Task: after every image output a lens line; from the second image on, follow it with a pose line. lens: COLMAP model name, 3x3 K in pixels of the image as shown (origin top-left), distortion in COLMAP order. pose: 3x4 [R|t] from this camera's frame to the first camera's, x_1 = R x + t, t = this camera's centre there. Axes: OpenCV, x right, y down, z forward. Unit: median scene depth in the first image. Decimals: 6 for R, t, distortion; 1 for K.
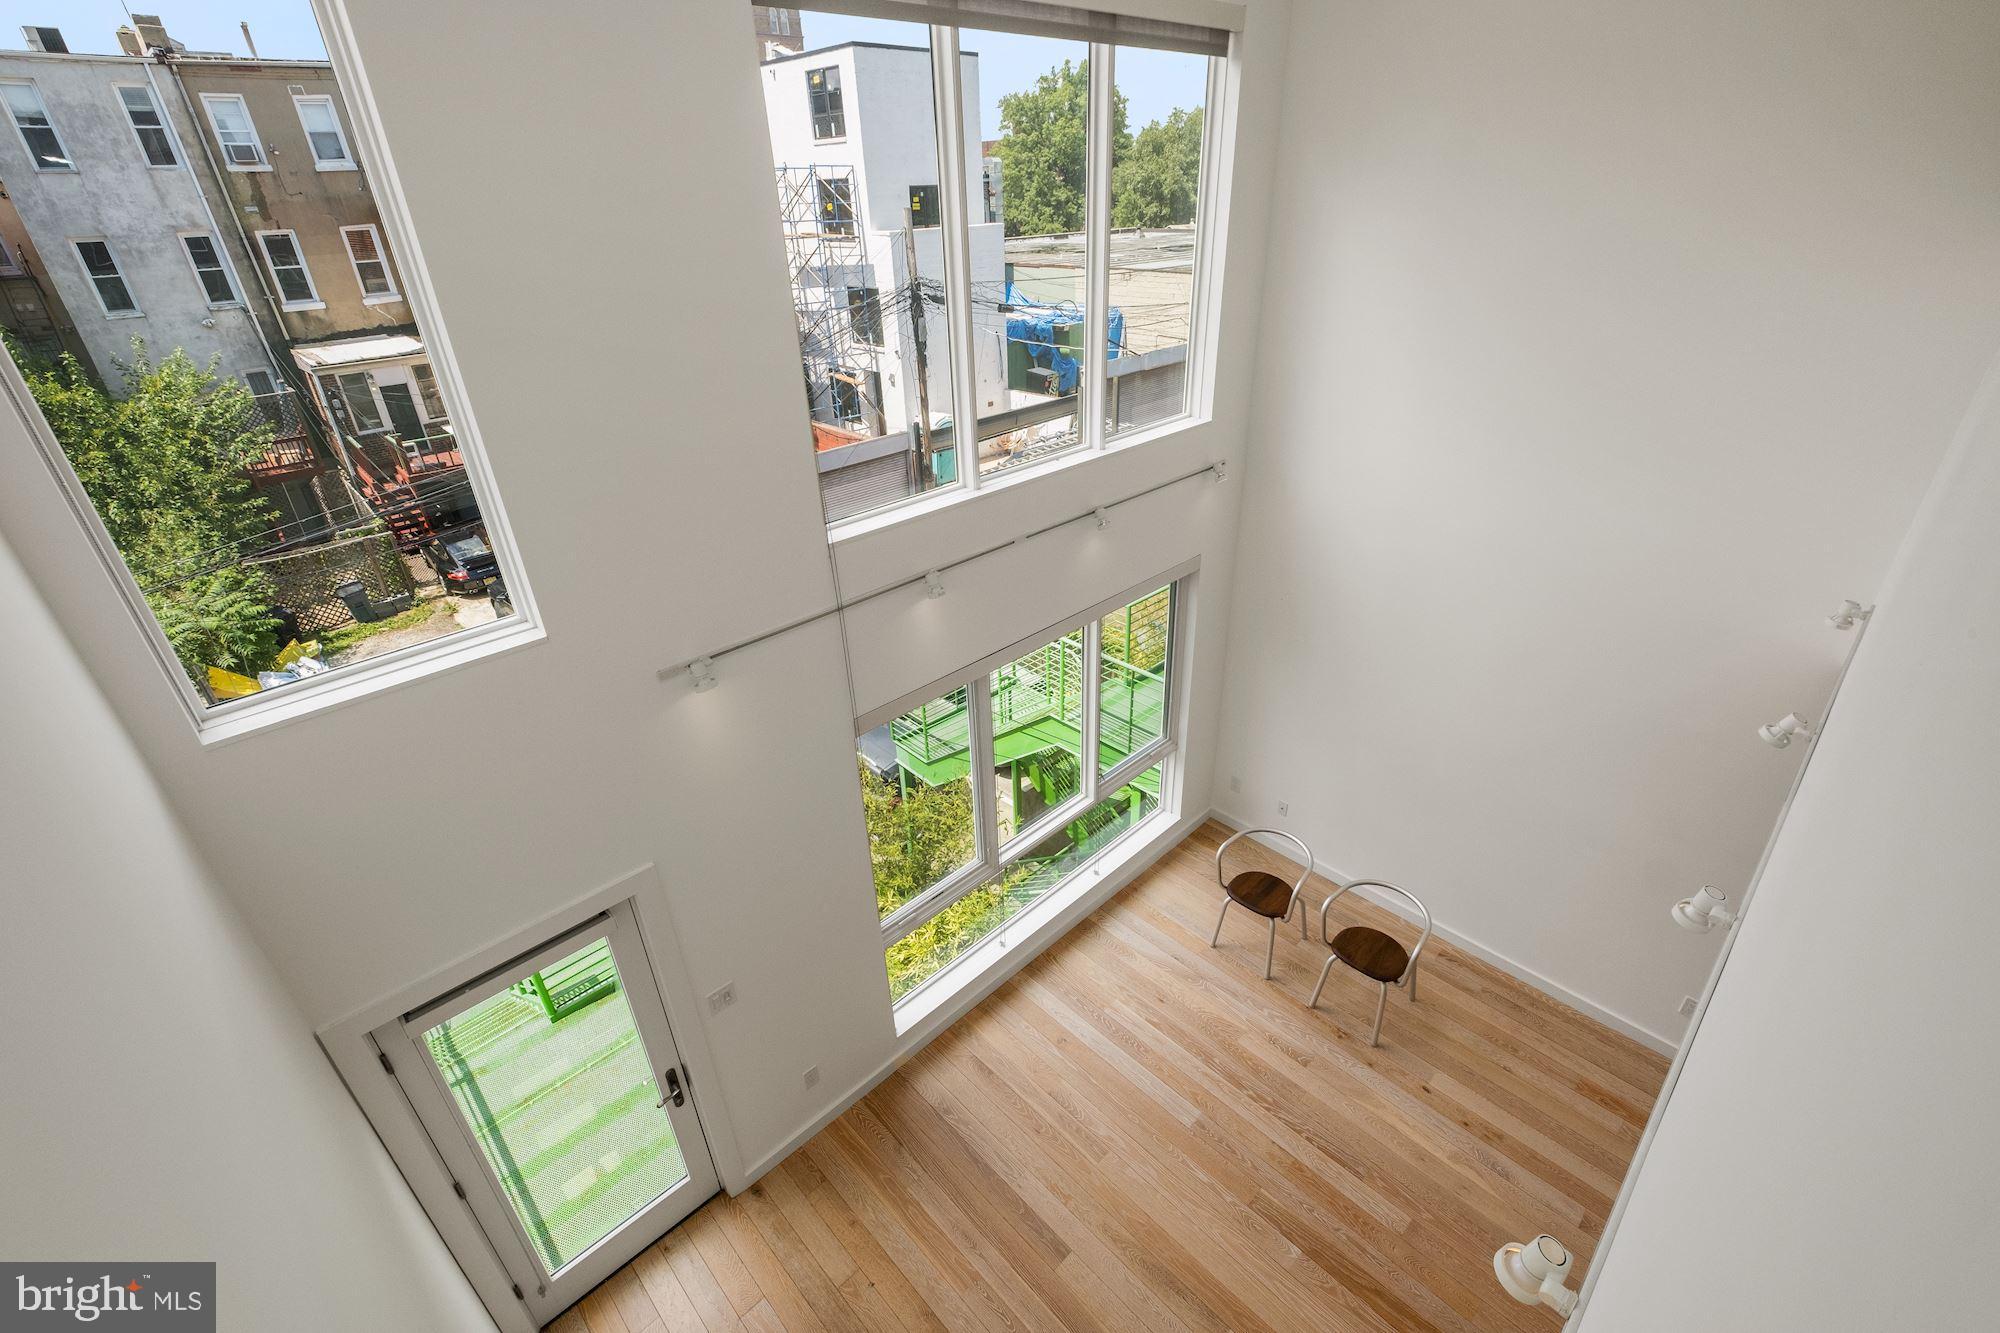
lens RADIAL K [[870.0, 0, 1008.0], [0, 870.0, 665.5], [0, 0, 1]] dist [-0.000999, -0.001075]
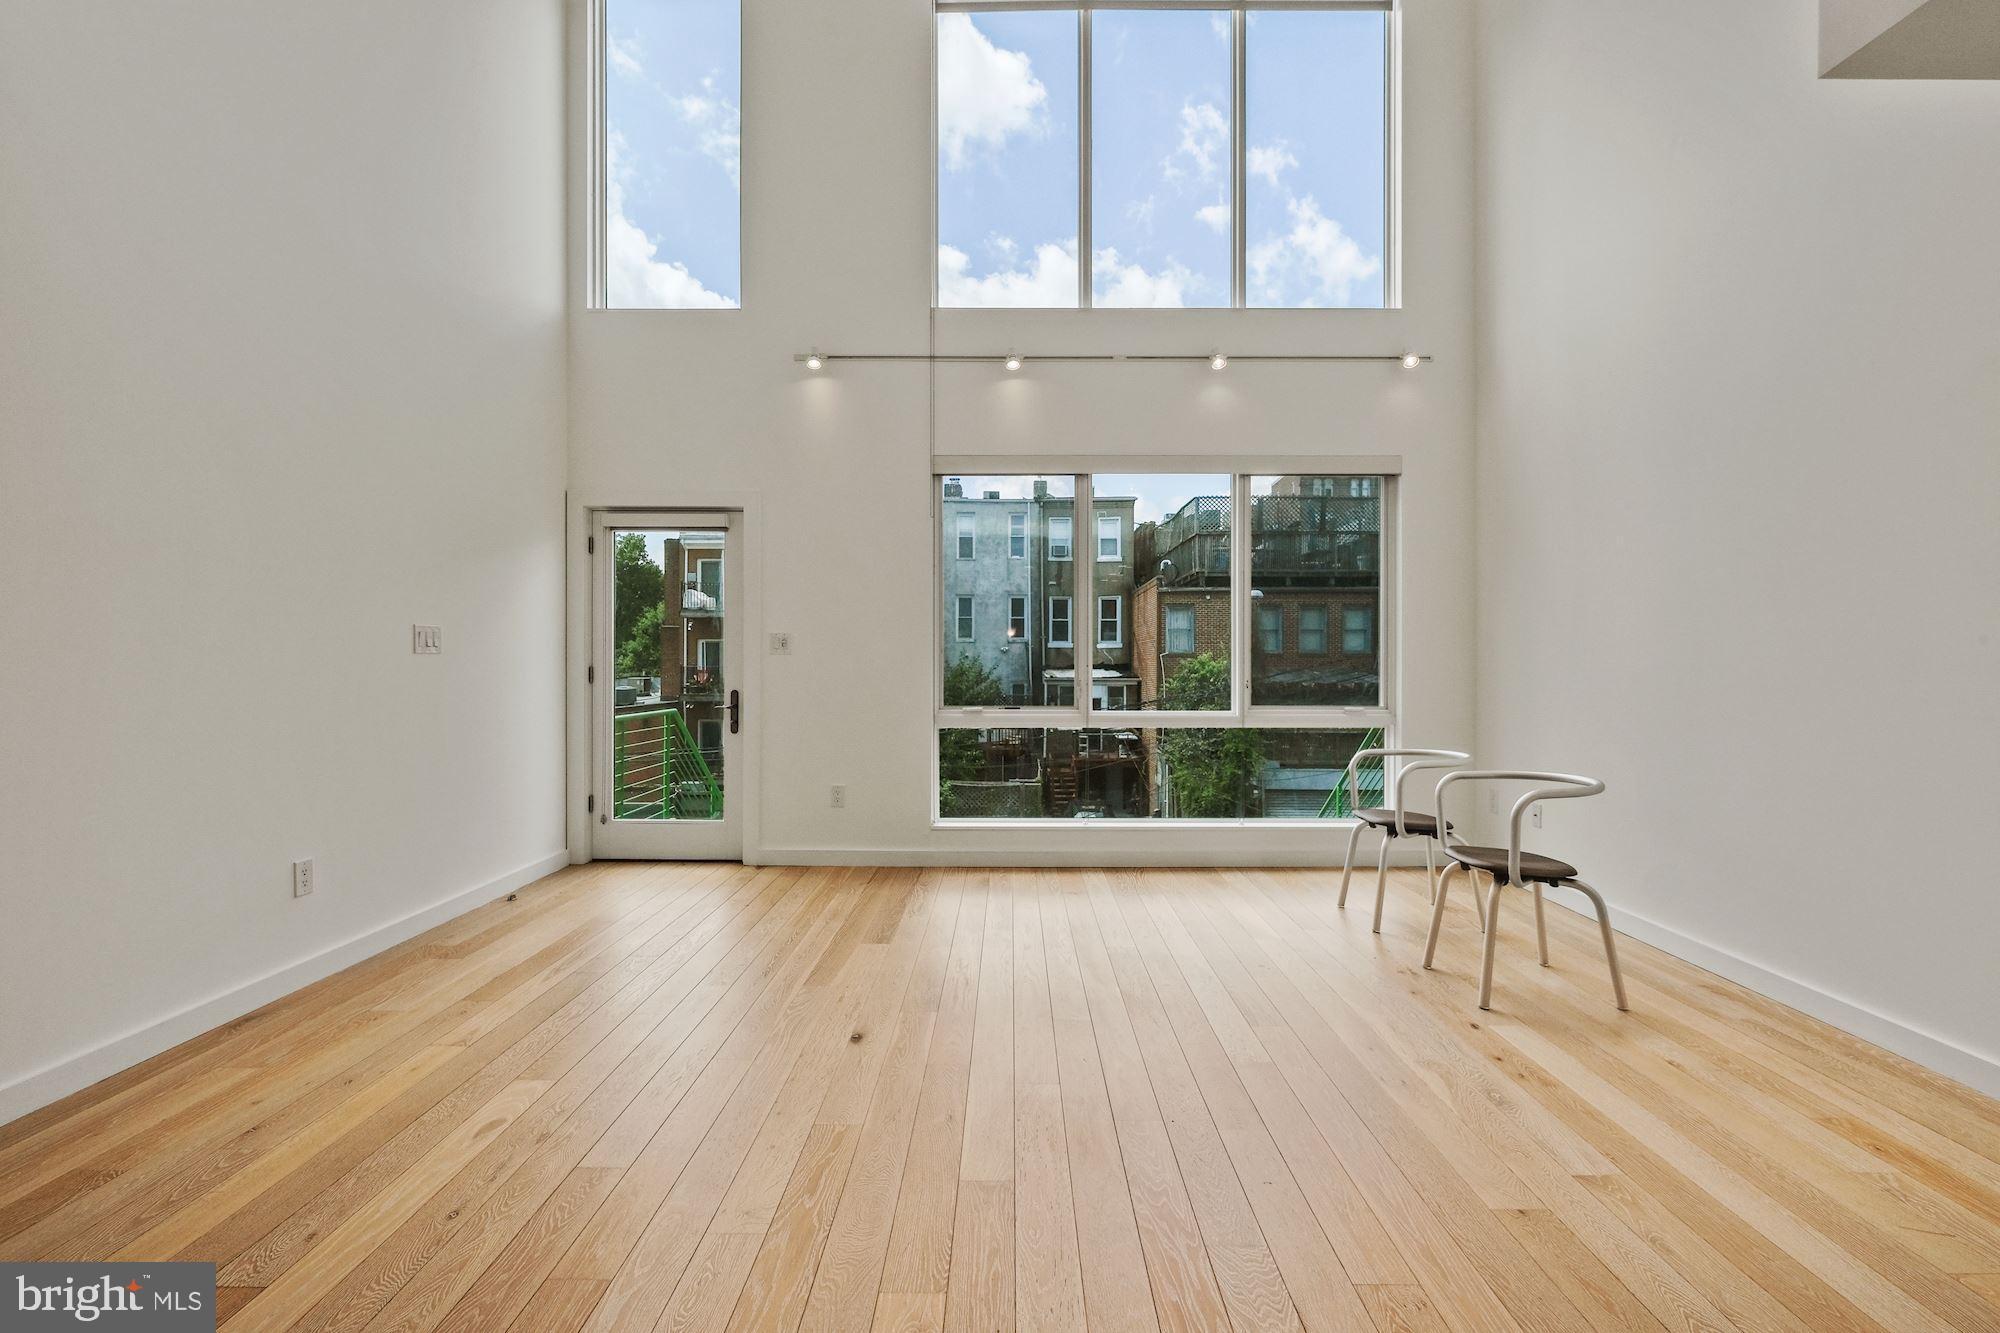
lens RADIAL K [[879.9, 0, 1006.6], [0, 879.9, 666.7], [0, 0, 1]] dist [-0.001630, -0.000059]
pose [[0.714391, 0.033887, -0.698925, 0.146447], [-0.356640, 0.876993, -0.322011, 0.128241], [0.602041, 0.479307, 0.638602, 0.070644]]
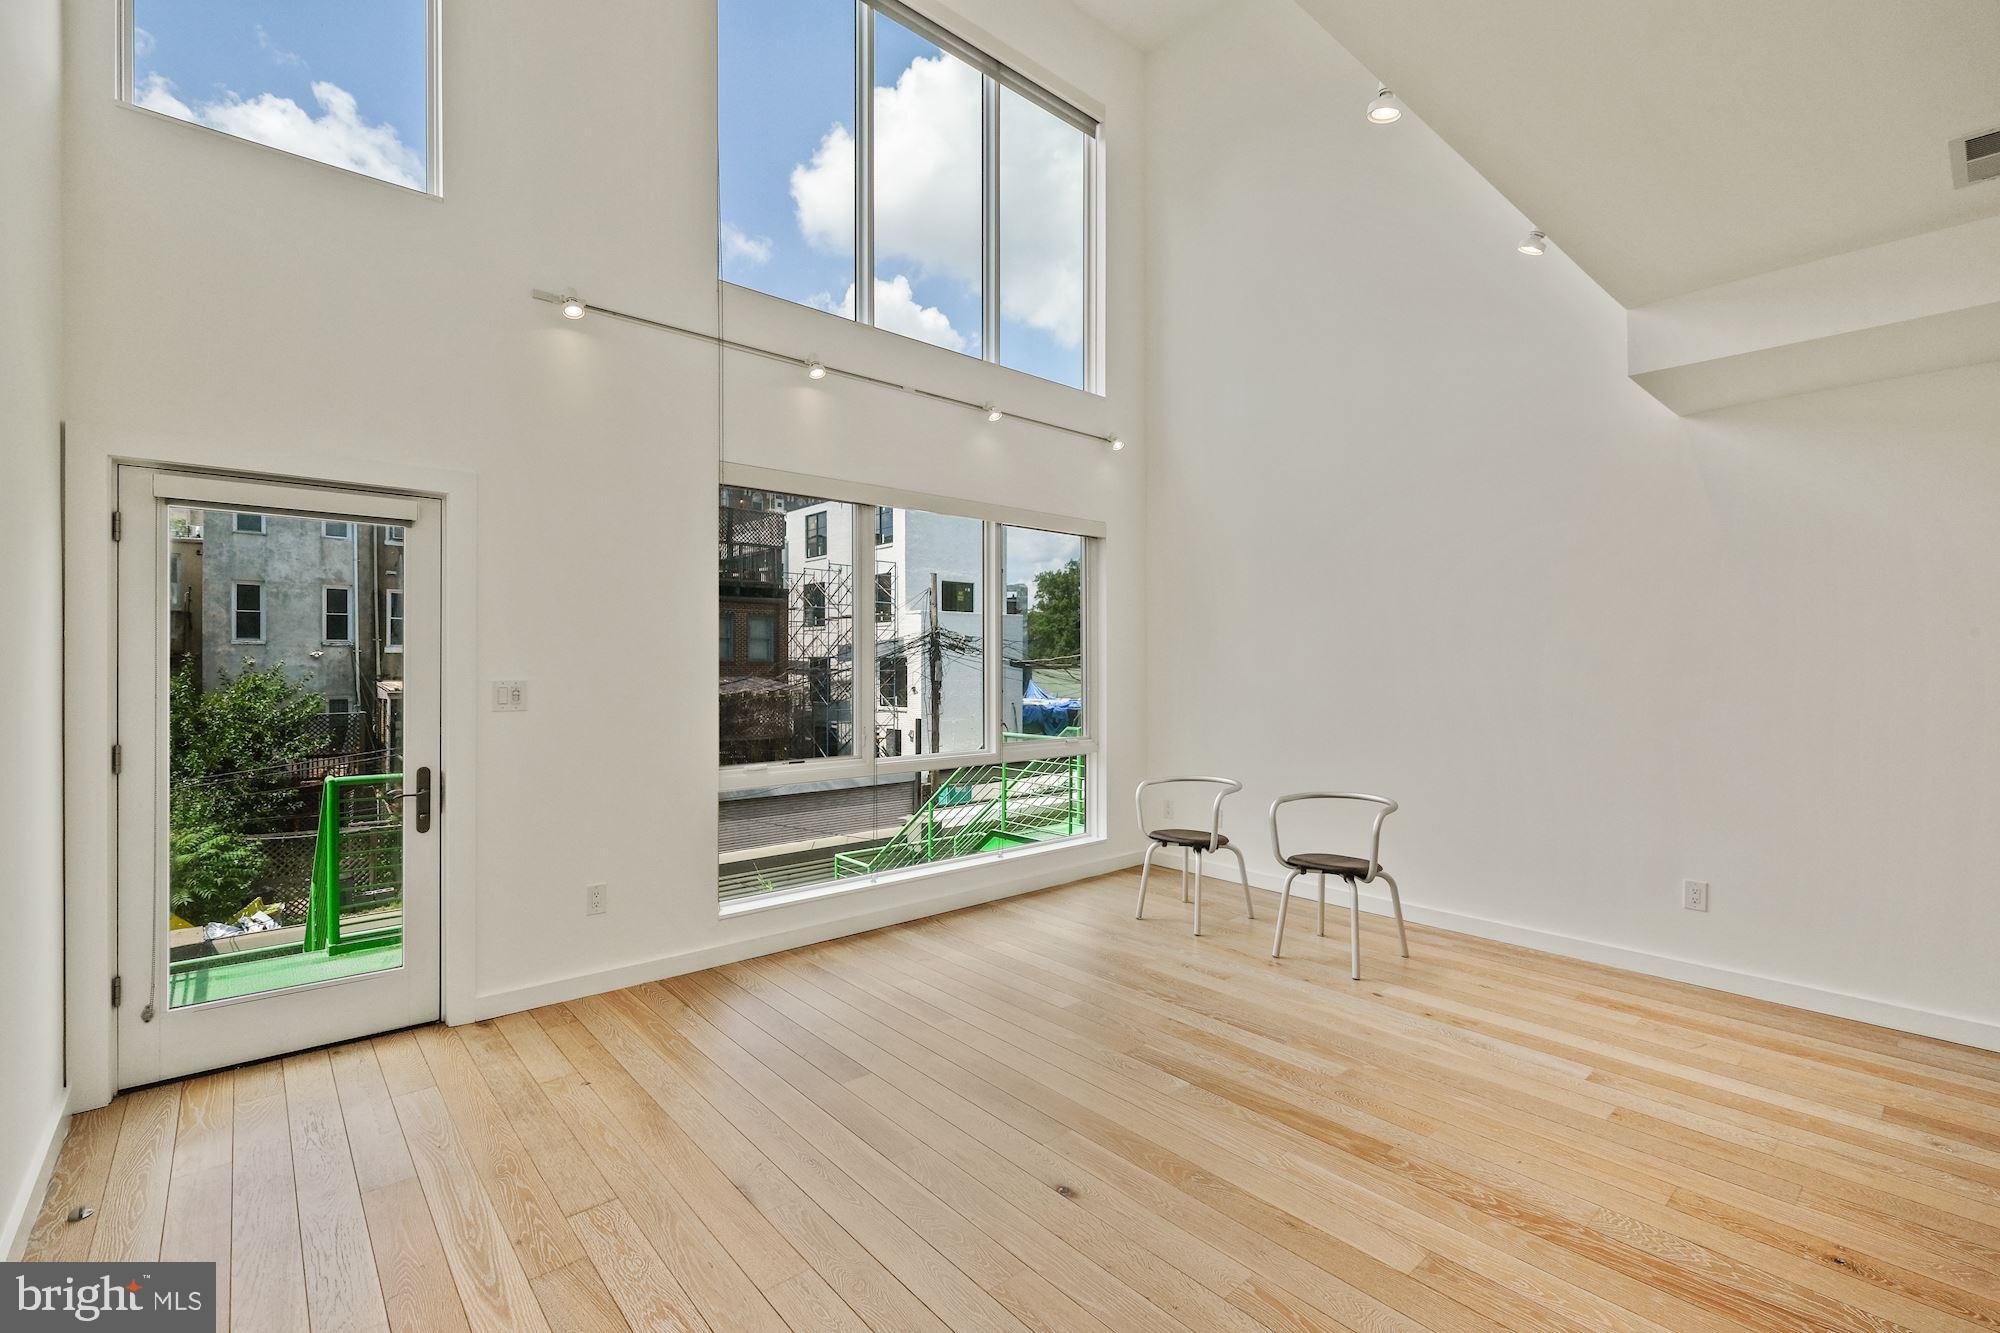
lens RADIAL K [[873.2, 0, 1004.7], [0, 873.2, 665.8], [0, 0, 1]] dist [-0.004469, -0.000231]
pose [[0.998363, 0.029906, -0.048760, 0.039987], [-0.049639, 0.876557, -0.478731, 0.137105], [0.028424, 0.480368, 0.876606, 0.038798]]
